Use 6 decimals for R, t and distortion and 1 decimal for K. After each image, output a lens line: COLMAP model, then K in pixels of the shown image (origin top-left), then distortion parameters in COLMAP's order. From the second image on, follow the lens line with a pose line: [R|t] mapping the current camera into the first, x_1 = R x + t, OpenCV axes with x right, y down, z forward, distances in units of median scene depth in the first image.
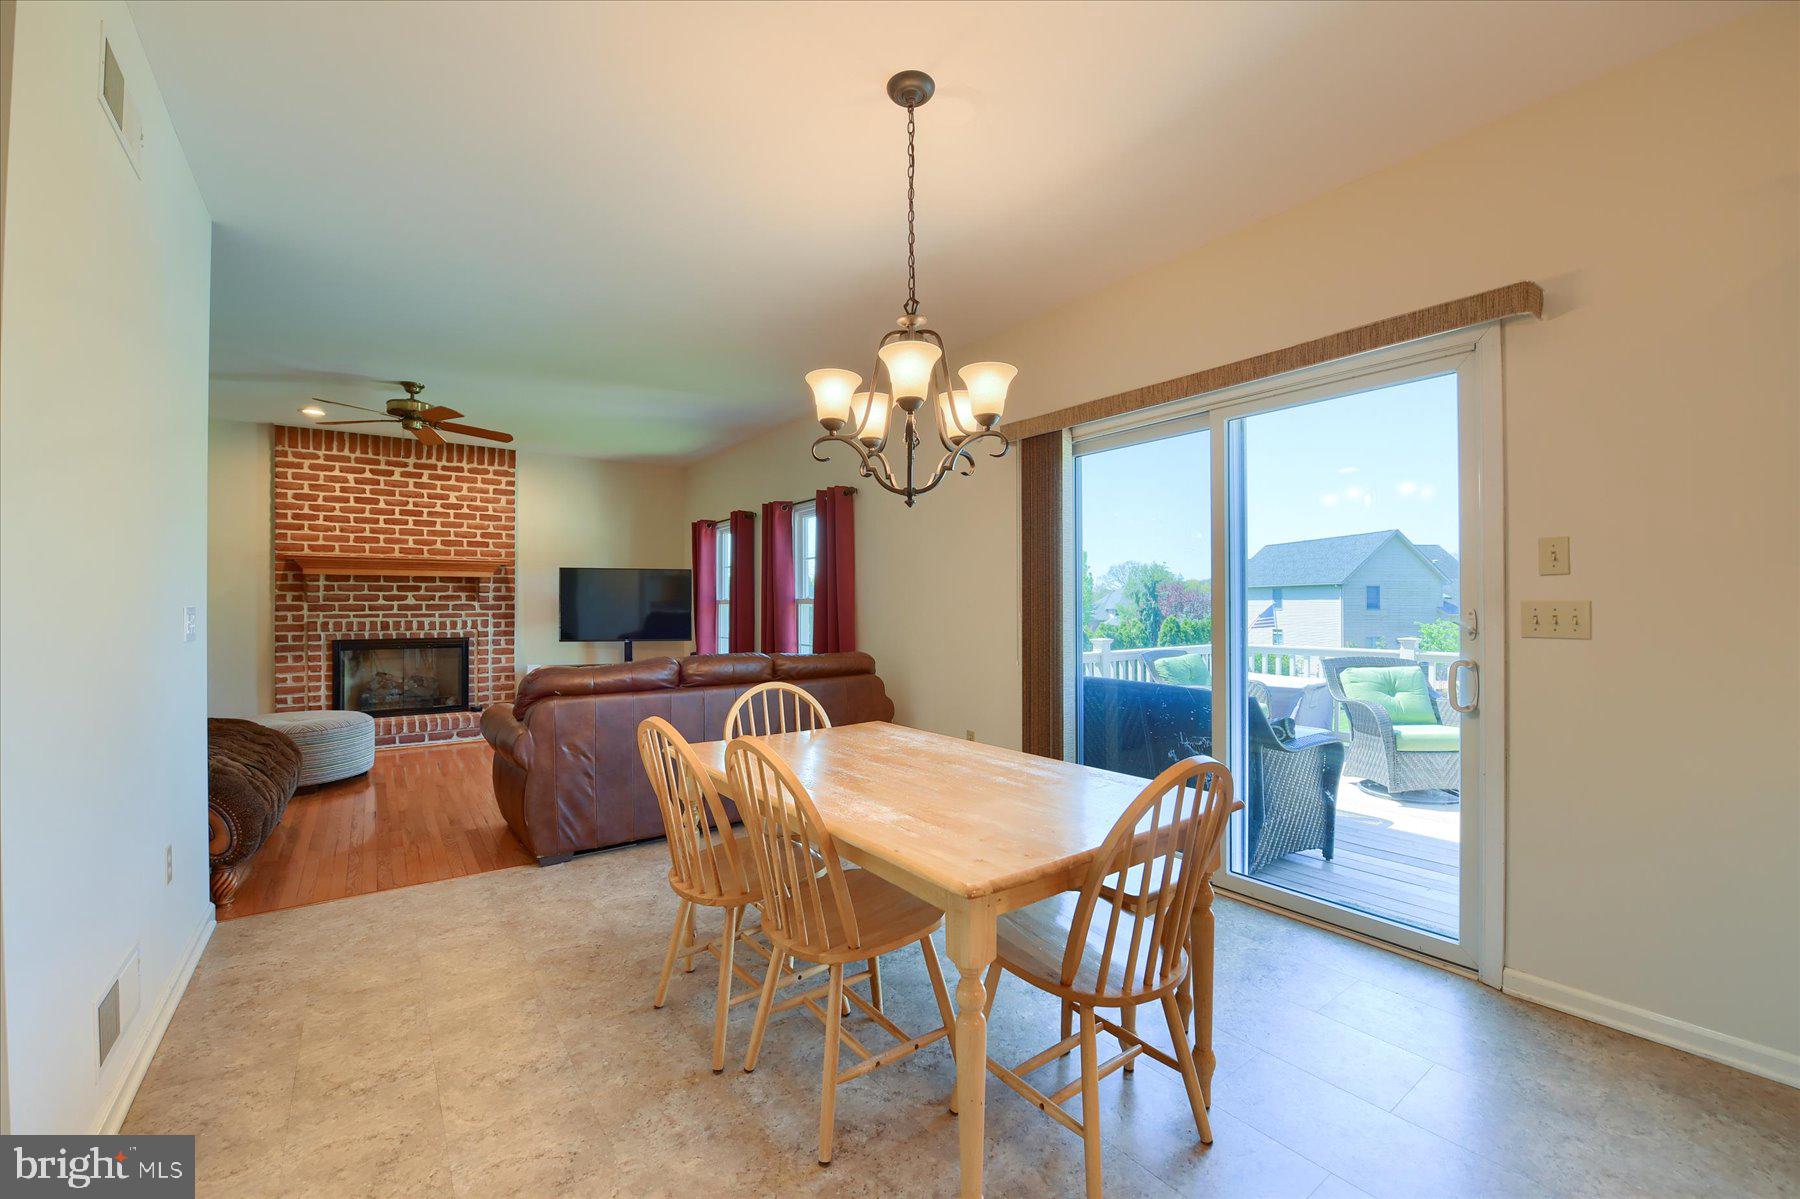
lens RADIAL K [[710.9, 0, 882.7], [0, 710.9, 602.7], [0, 0, 1]] dist [-0.021224, -0.001262]
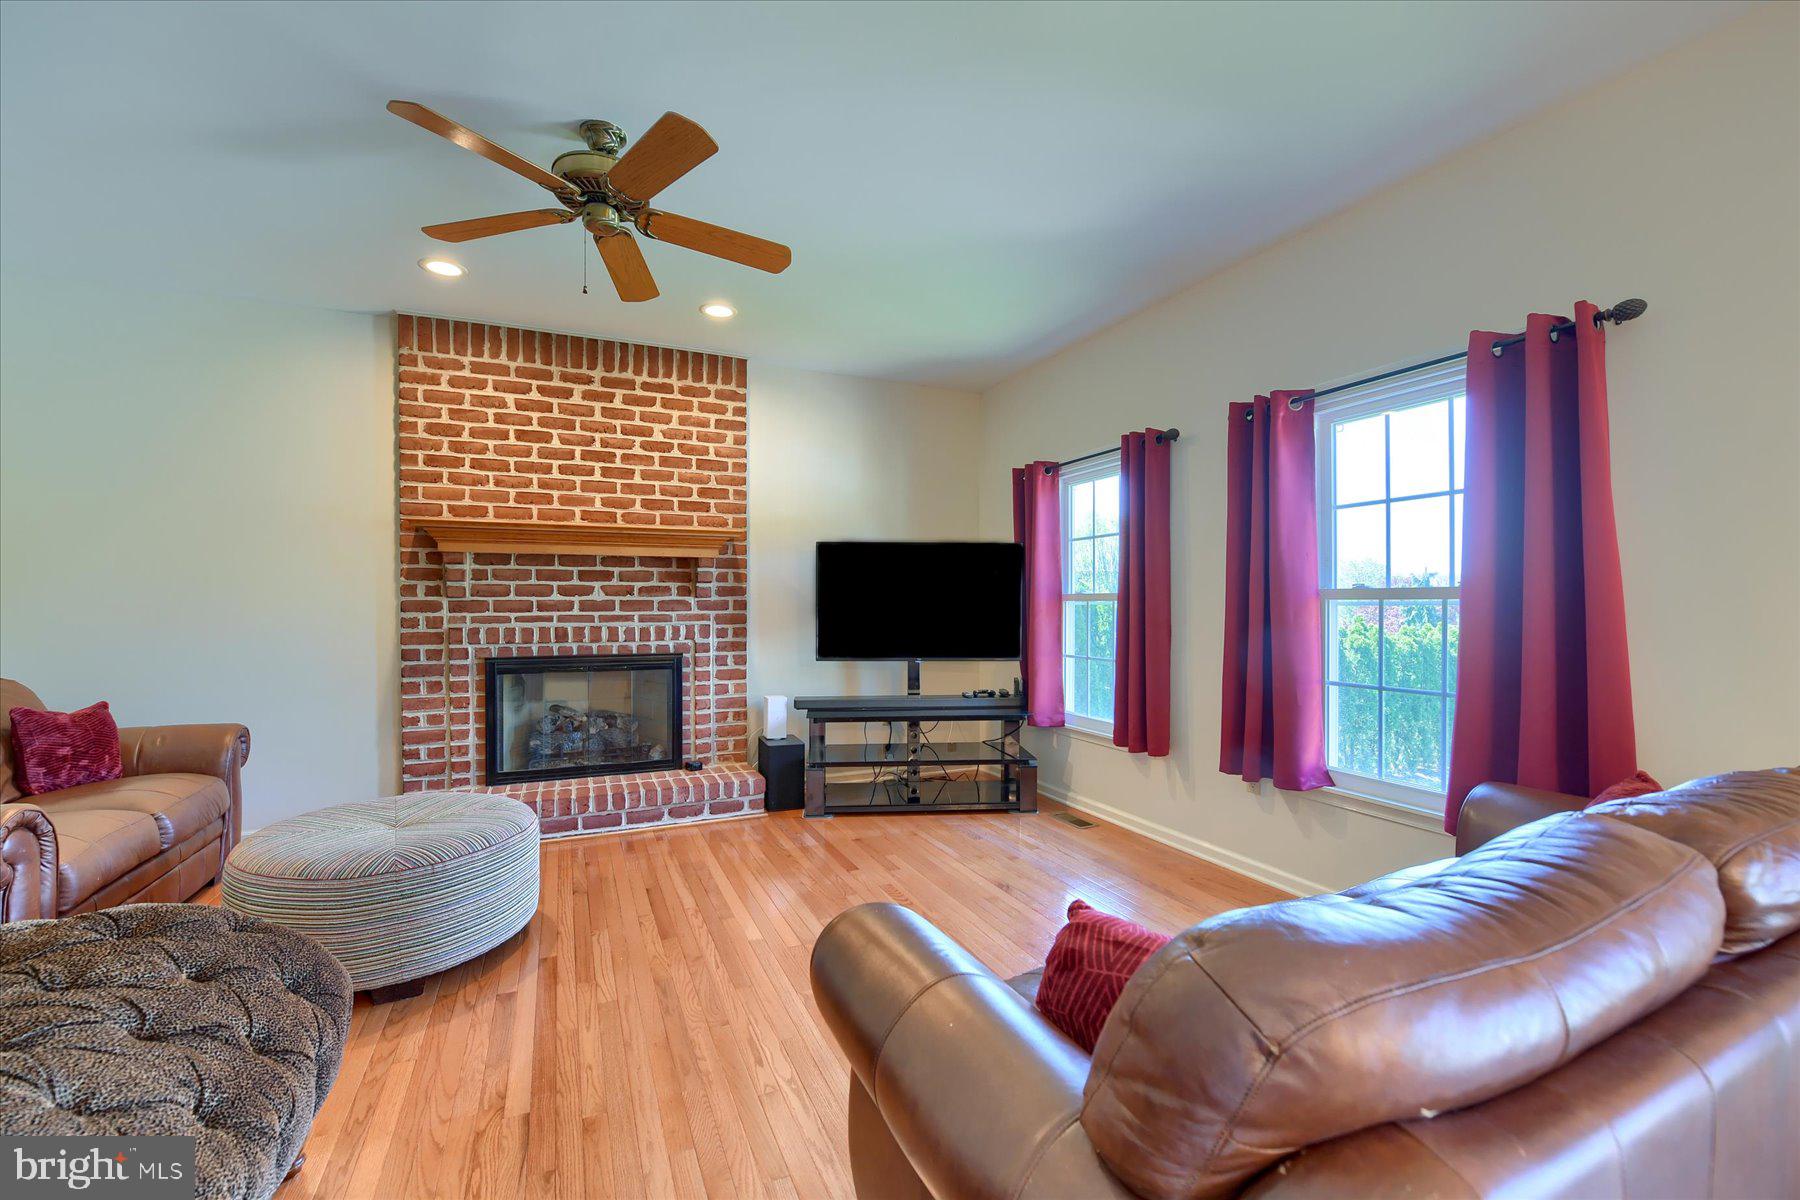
lens RADIAL K [[710.9, 0, 894.1], [0, 710.9, 608.0], [0, 0, 1]] dist [-0.021224, -0.001262]
pose [[0.986709, 0.000305, -0.162500, -0.303211], [0.001405, 0.999945, 0.010409, 0.002397], [0.162494, -0.010499, 0.986654, 0.413109]]
